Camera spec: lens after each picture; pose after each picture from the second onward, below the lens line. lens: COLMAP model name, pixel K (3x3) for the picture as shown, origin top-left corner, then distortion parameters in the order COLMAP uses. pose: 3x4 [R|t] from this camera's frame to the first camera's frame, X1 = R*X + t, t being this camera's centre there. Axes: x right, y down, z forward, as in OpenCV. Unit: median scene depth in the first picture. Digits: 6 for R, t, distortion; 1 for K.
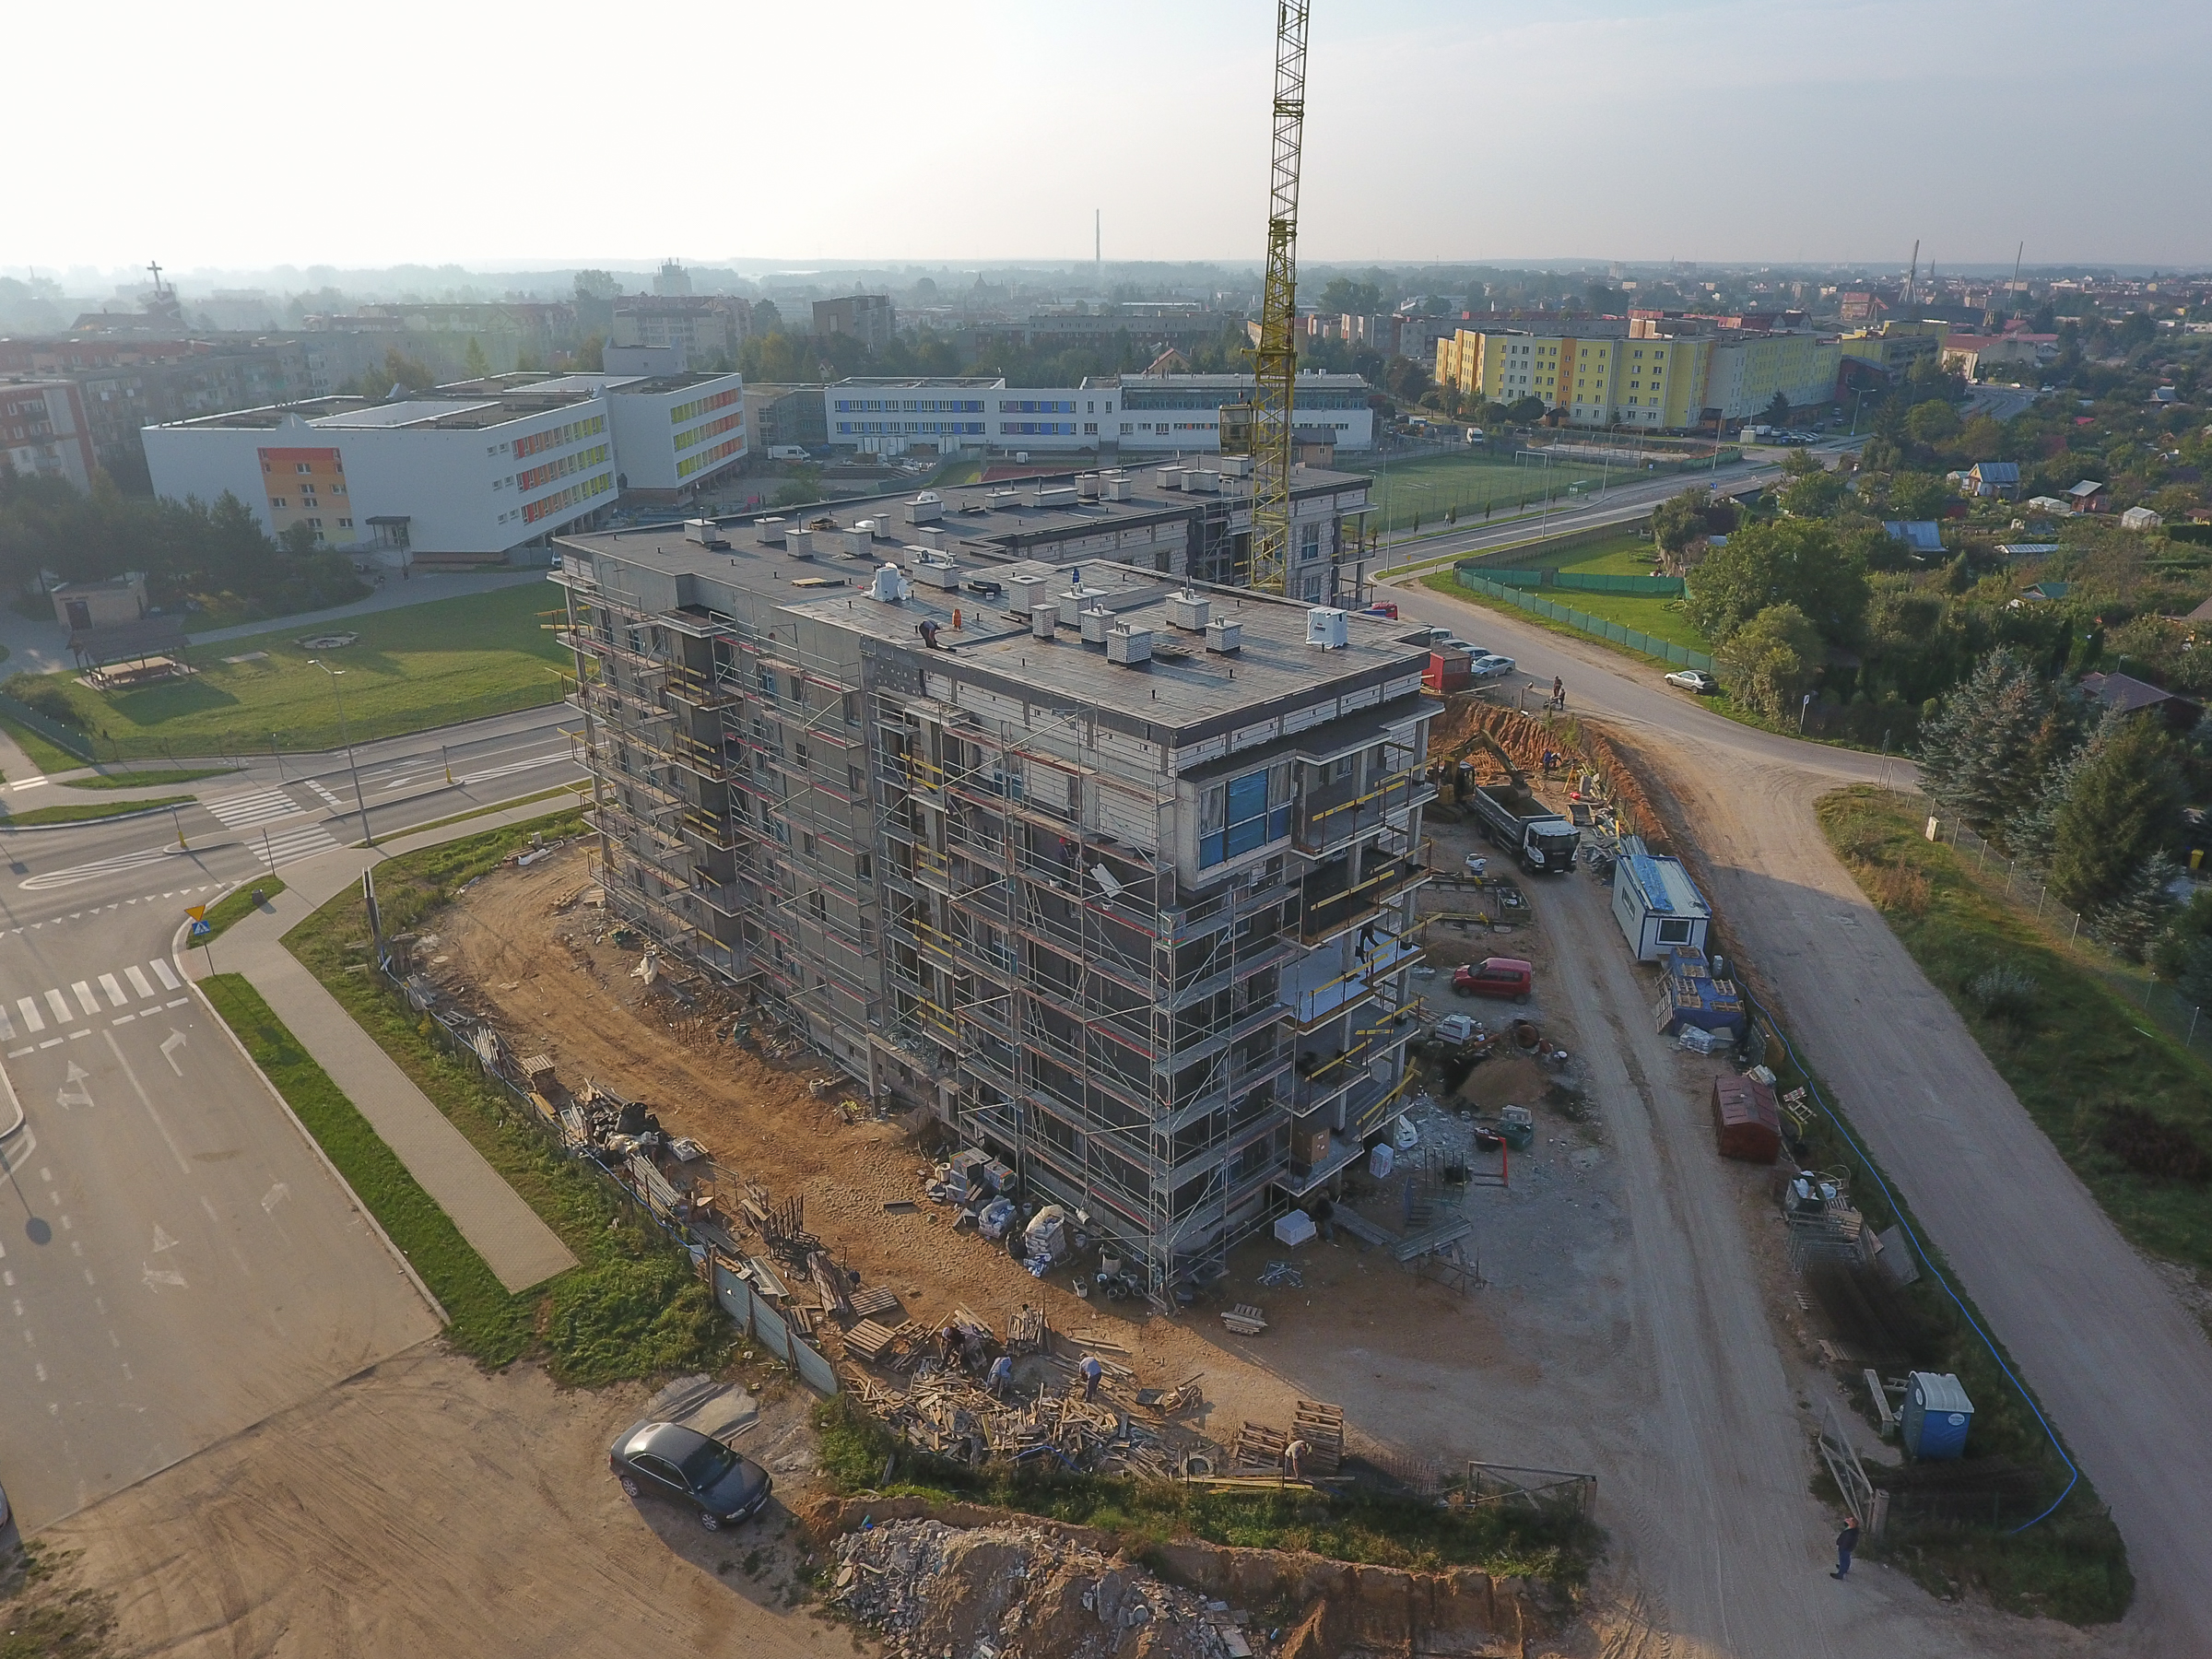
lens RADIAL K [[1427.5, 0, 1144.4], [0, 1427.5, 793.7], [0, 0, 1]] dist [0.007014, -0.002889]
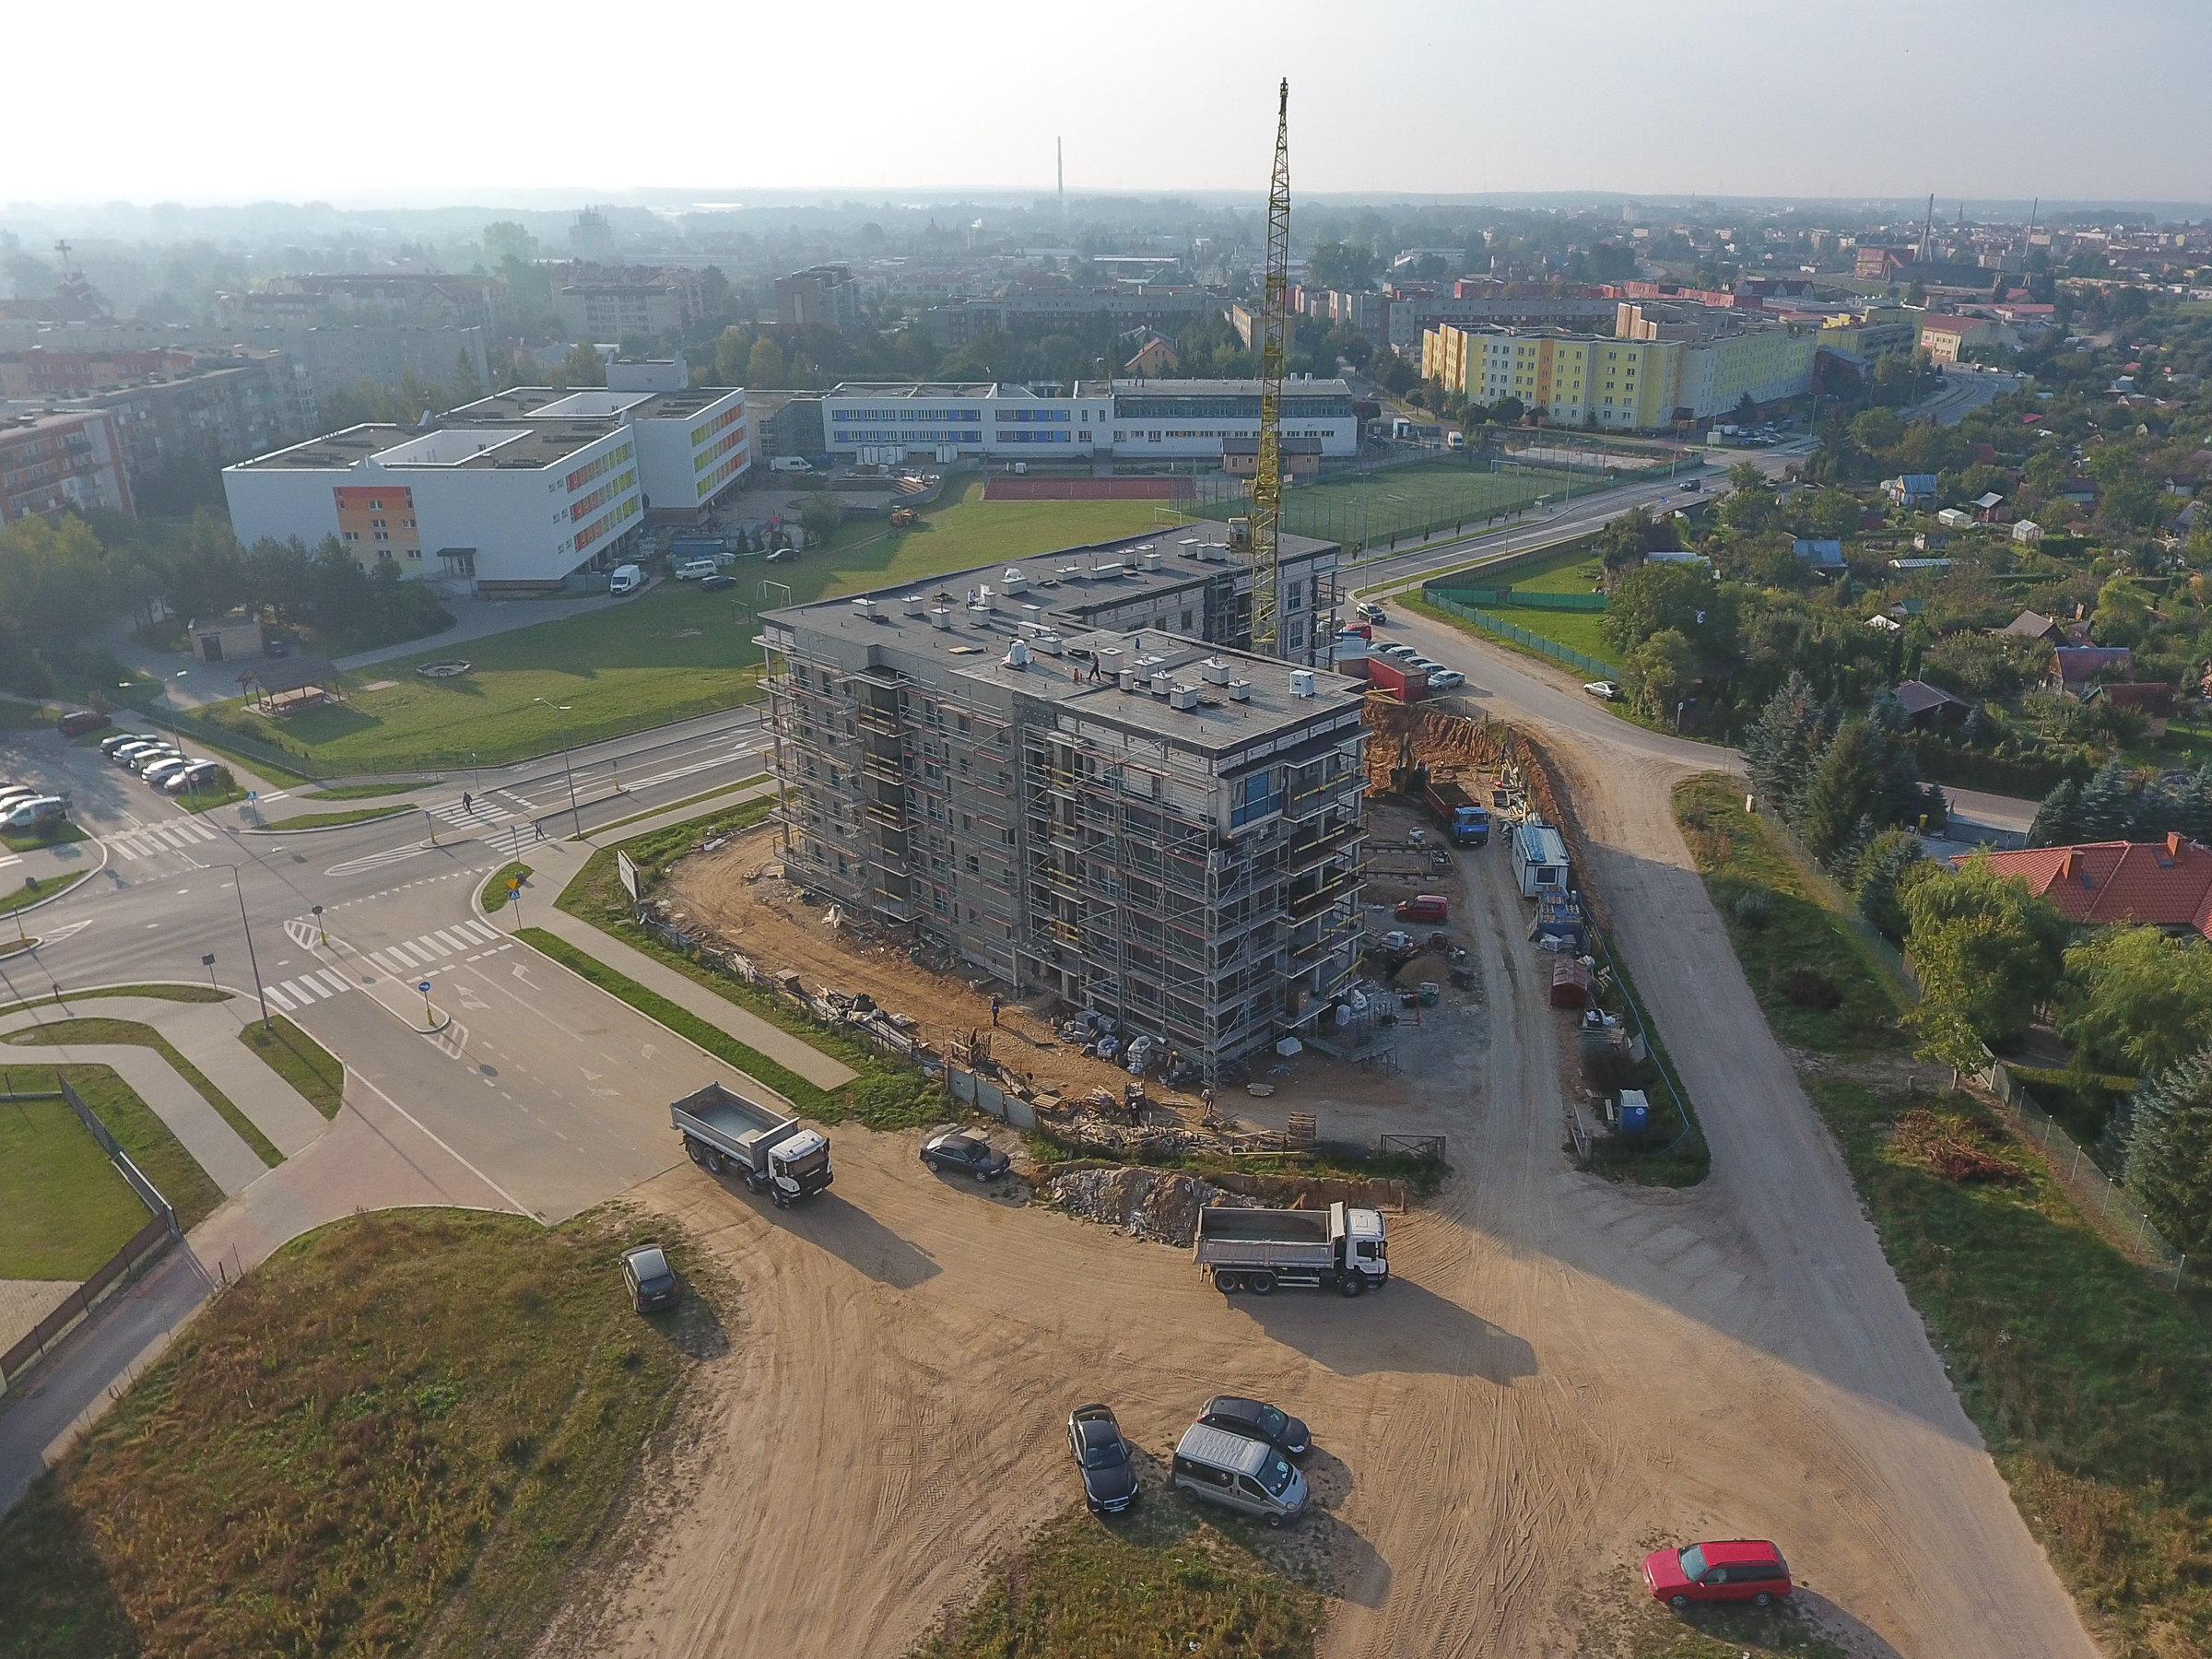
lens RADIAL K [[1612.6, 0, 1229.5], [0, 1612.6, 820.6], [0, 0, 1]] dist [0.007099, -0.001444]
pose [[0.997592, -0.019672, 0.066504, -0.044536], [0.018472, 0.999656, 0.018605, 0.002834], [-0.066848, -0.017332, 0.997613, -0.462007]]
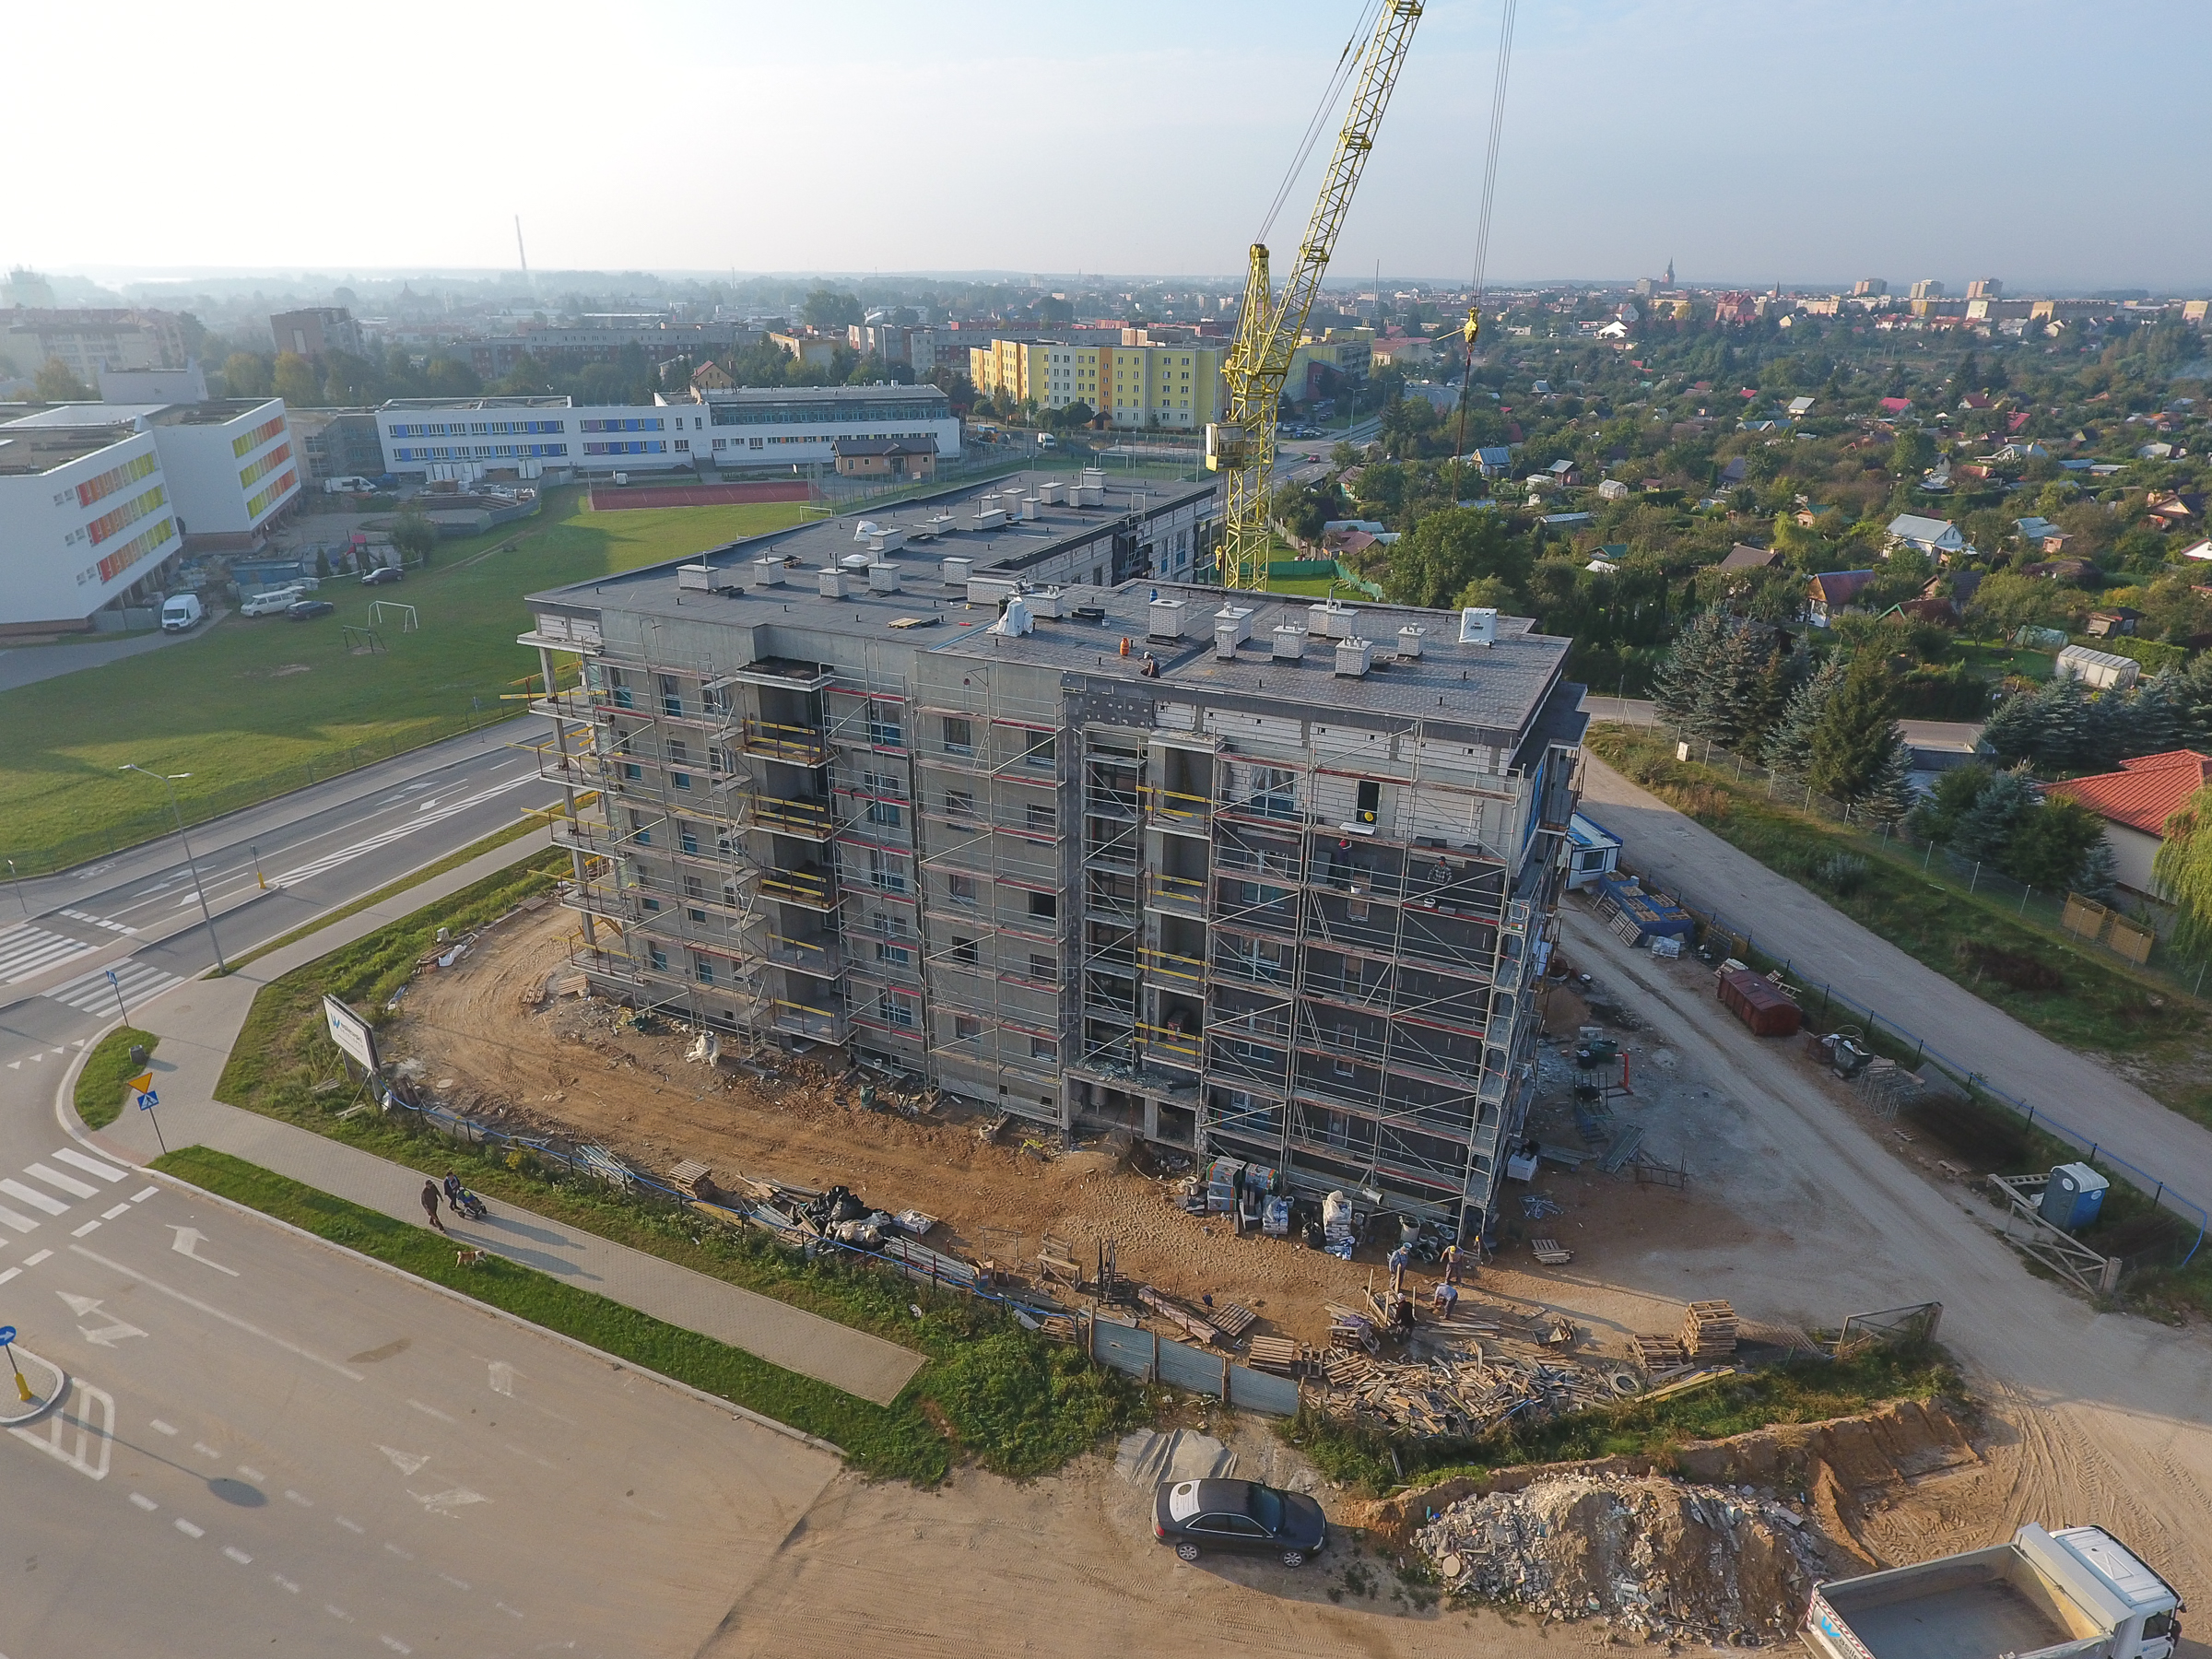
lens RADIAL K [[1346.4, 0, 1106.0], [0, 1346.4, 829.5], [0, 0, 1]] dist [0.004486, -0.000866]
pose [[0.936248, -0.129262, 0.326696, -0.274784], [0.117552, 0.991519, 0.055430, -0.028841], [-0.331090, -0.013493, 0.943503, 0.061867]]
